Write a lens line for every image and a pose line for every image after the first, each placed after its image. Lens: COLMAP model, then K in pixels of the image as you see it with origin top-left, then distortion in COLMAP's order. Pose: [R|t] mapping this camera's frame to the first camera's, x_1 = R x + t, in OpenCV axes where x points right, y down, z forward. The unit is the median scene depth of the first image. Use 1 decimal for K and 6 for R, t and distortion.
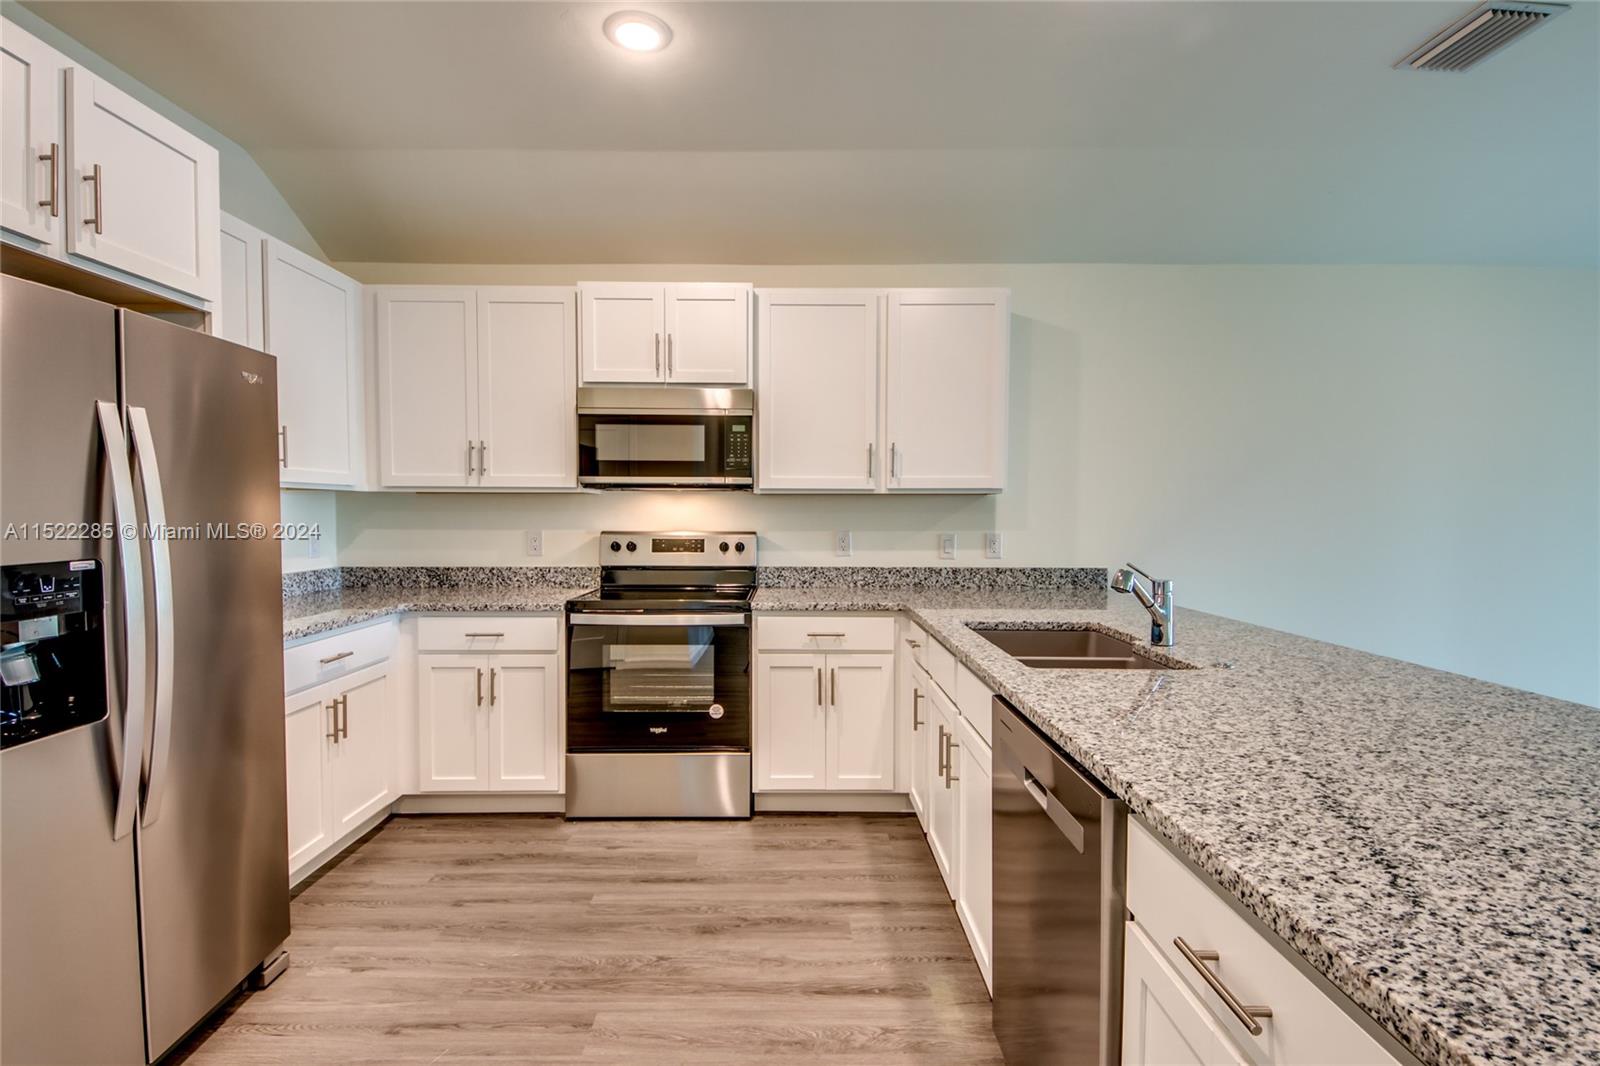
lens RADIAL K [[759.8, 0, 809.6], [0, 759.8, 533.2], [0, 0, 1]] dist [0.004114, -0.000732]
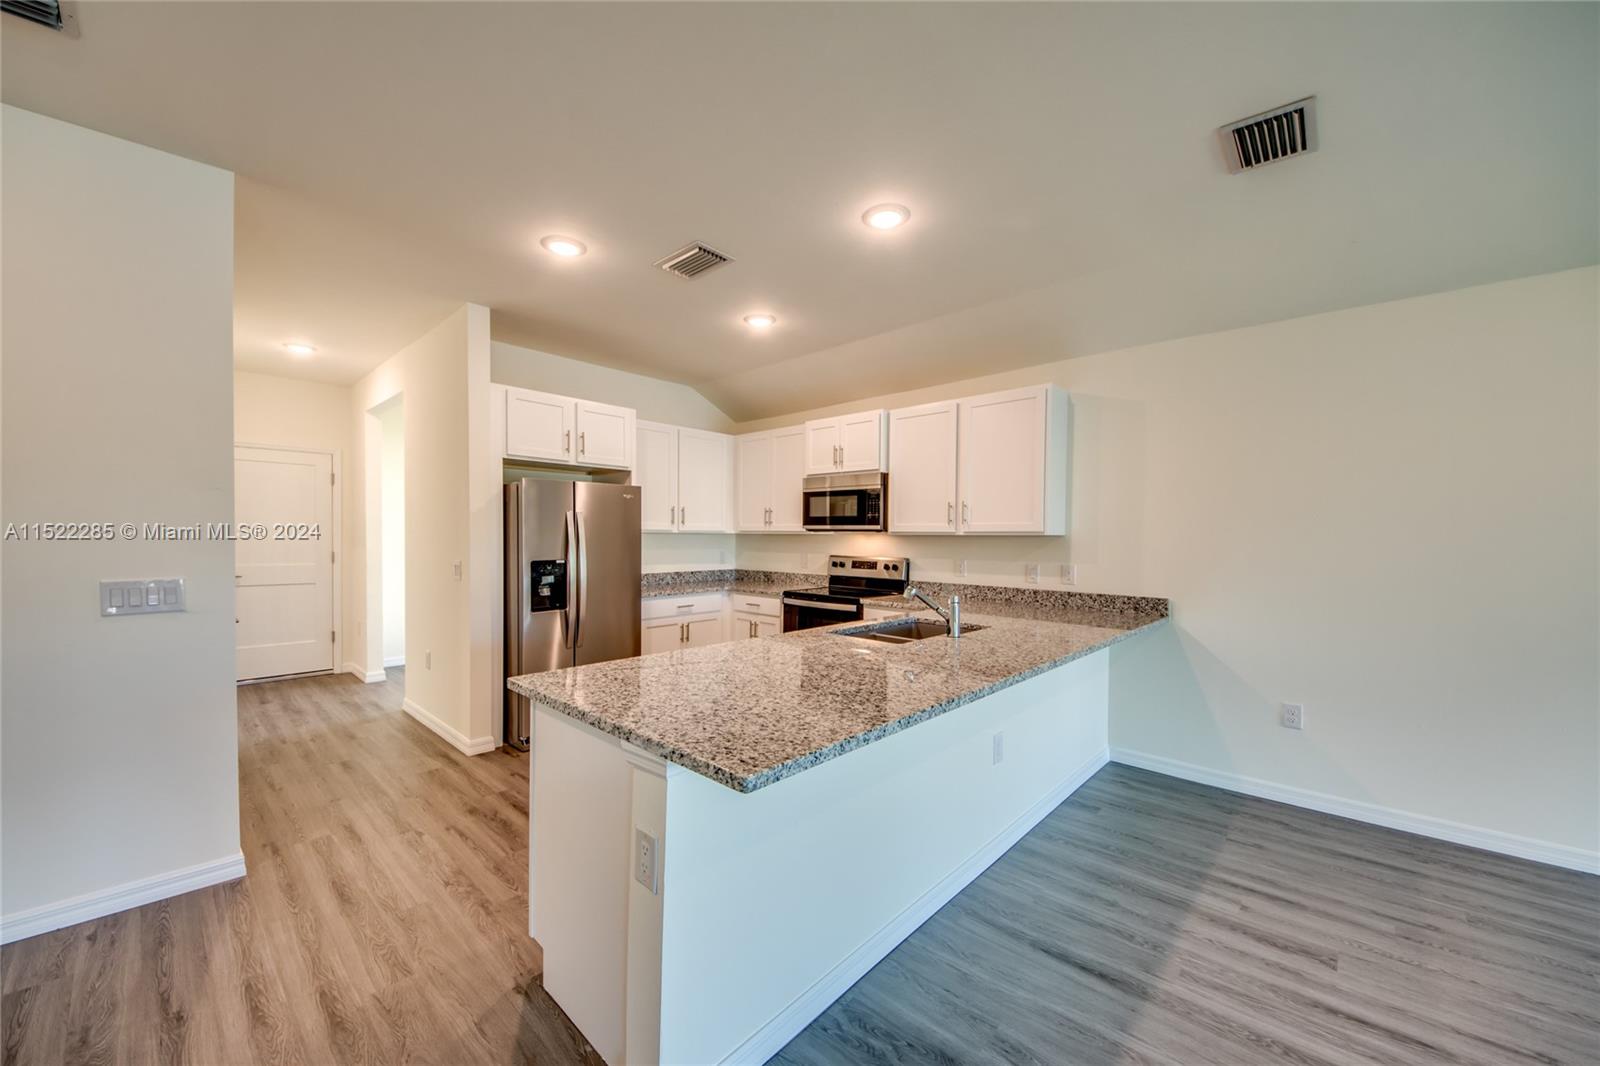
lens RADIAL K [[606.9, 0, 786.0], [0, 606.9, 538.6], [0, 0, 1]] dist [0.001839, -0.001592]
pose [[0.708937, 0.006964, -0.705237, 0.666412], [-0.026602, 0.999504, -0.016872, -0.015692], [0.704770, 0.030722, 0.708770, -0.075598]]
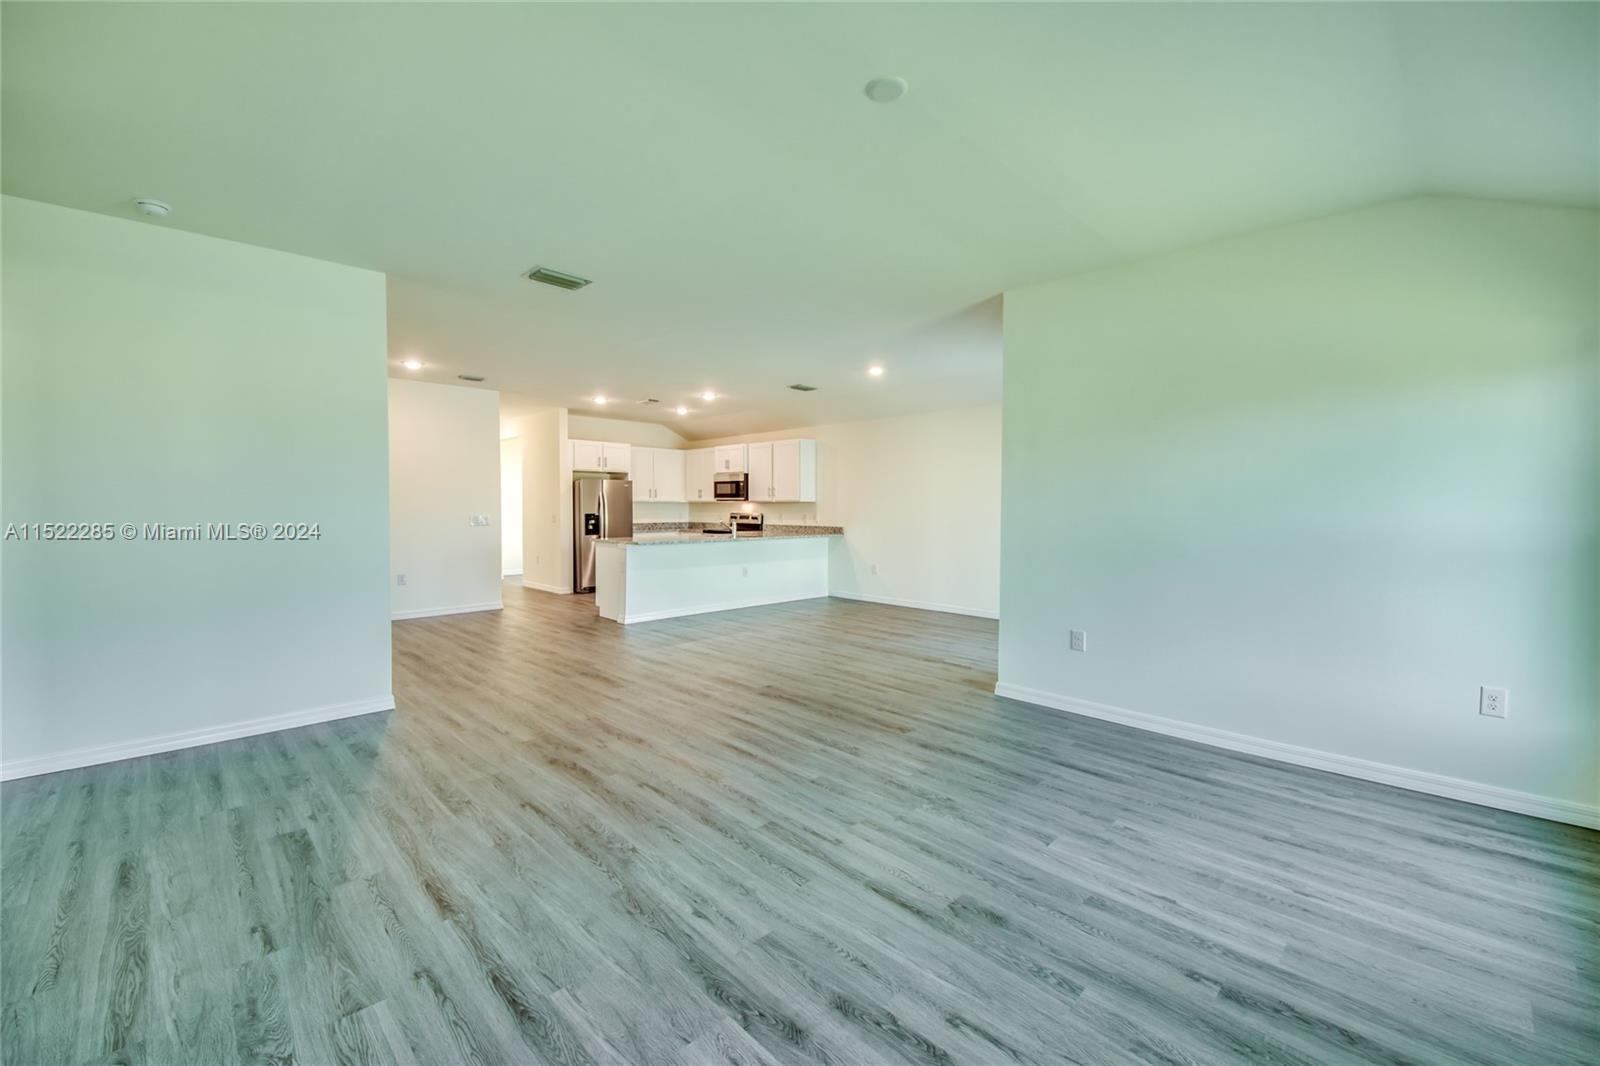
lens RADIAL K [[637.0, 0, 821.0], [0, 637.0, 514.9], [0, 0, 1]] dist [-0.030354, -0.001028]
pose [[0.716484, 0.007968, -0.697558, 2.125071], [-0.020700, 0.999737, -0.009842, 0.026207], [0.697297, 0.021491, 0.716460, -0.830656]]
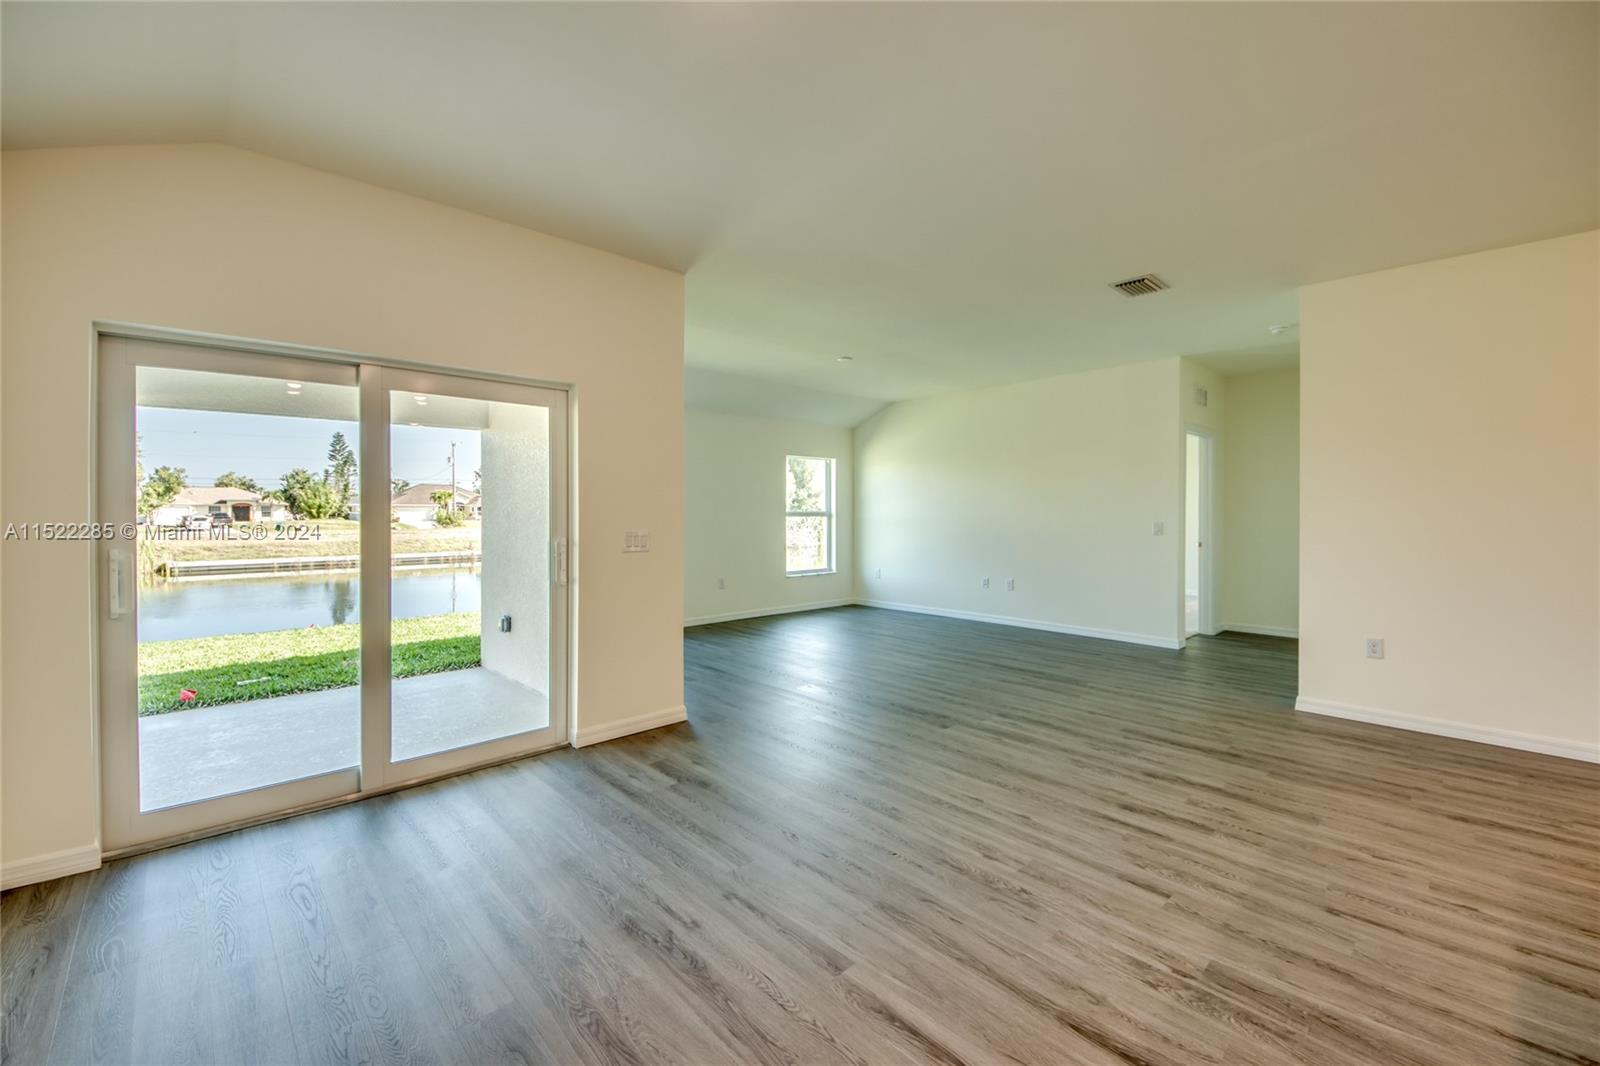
lens RADIAL K [[674.5, 0, 781.0], [0, 674.5, 517.1], [0, 0, 1]] dist [0.001829, -0.002554]
pose [[-0.649714, -0.015669, 0.760017, 0.529259], [0.014778, 0.999338, 0.033236, -0.032302], [-0.760035, 0.032825, -0.649052, 0.902085]]
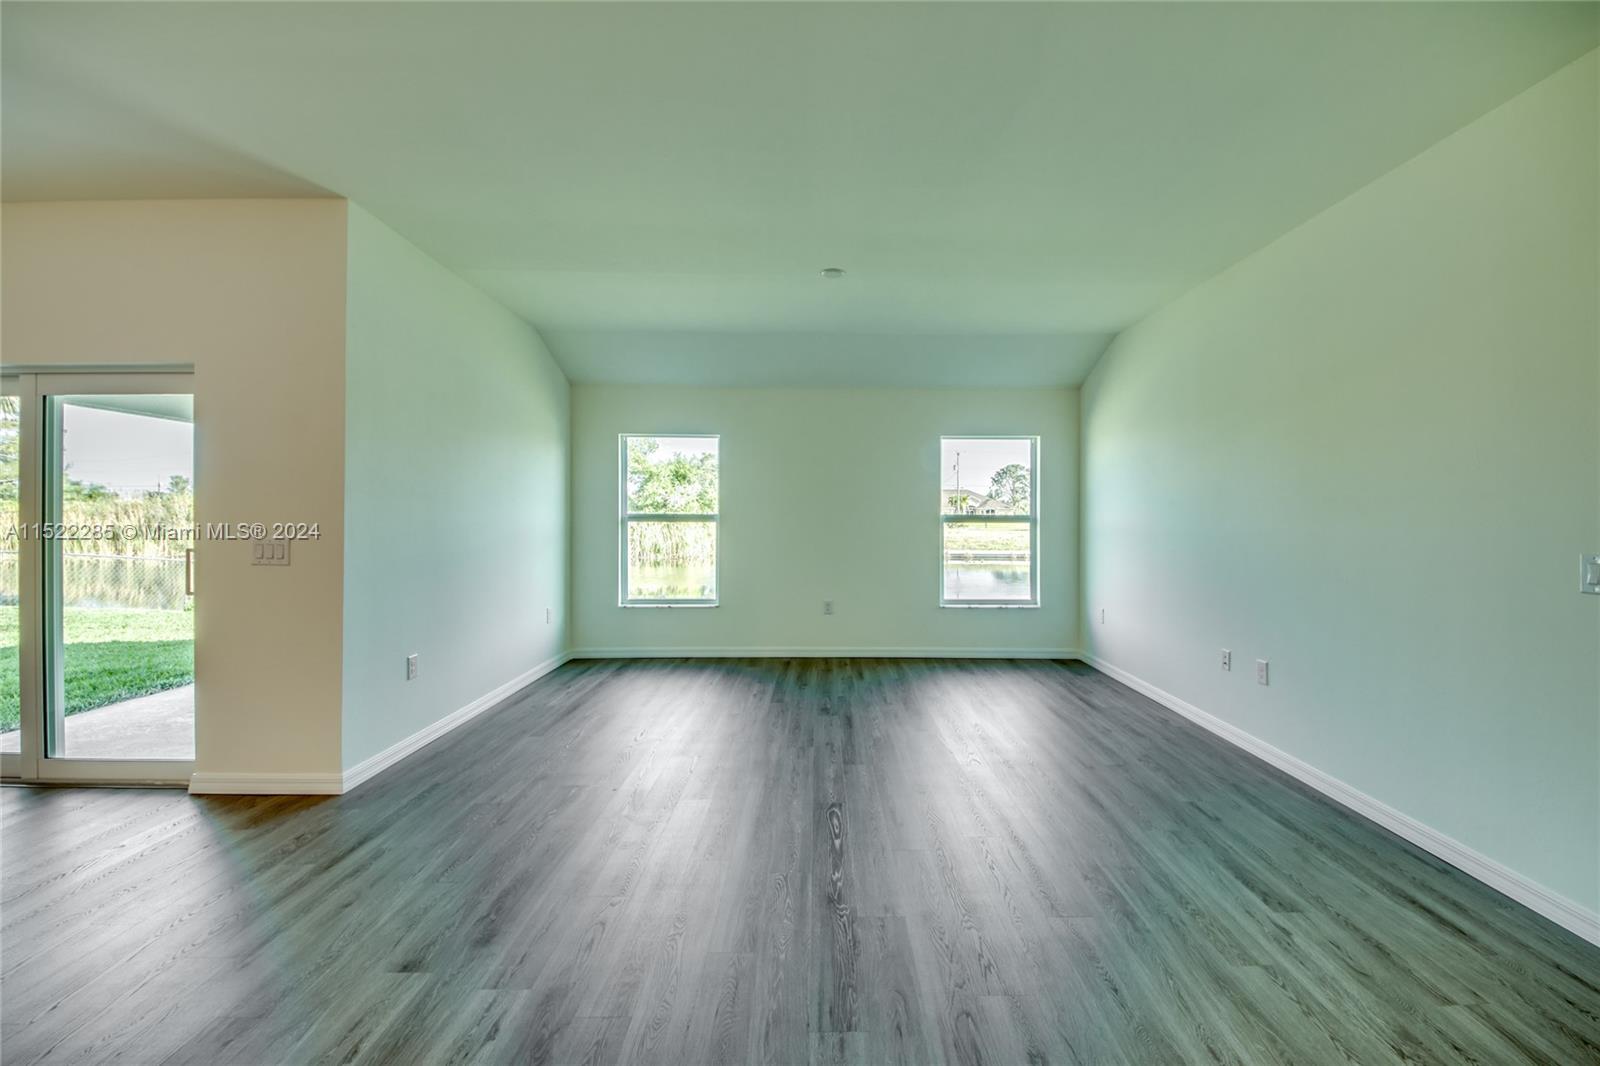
lens RADIAL K [[658.5, 0, 819.2], [0, 658.5, 505.3], [0, 0, 1]] dist [-0.011973, -0.002197]
pose [[0.004853, 0.001562, 0.999987, 0.679129], [0.022344, 0.999749, -0.001670, -0.002609], [-0.999739, 0.022352, 0.004817, -0.336864]]
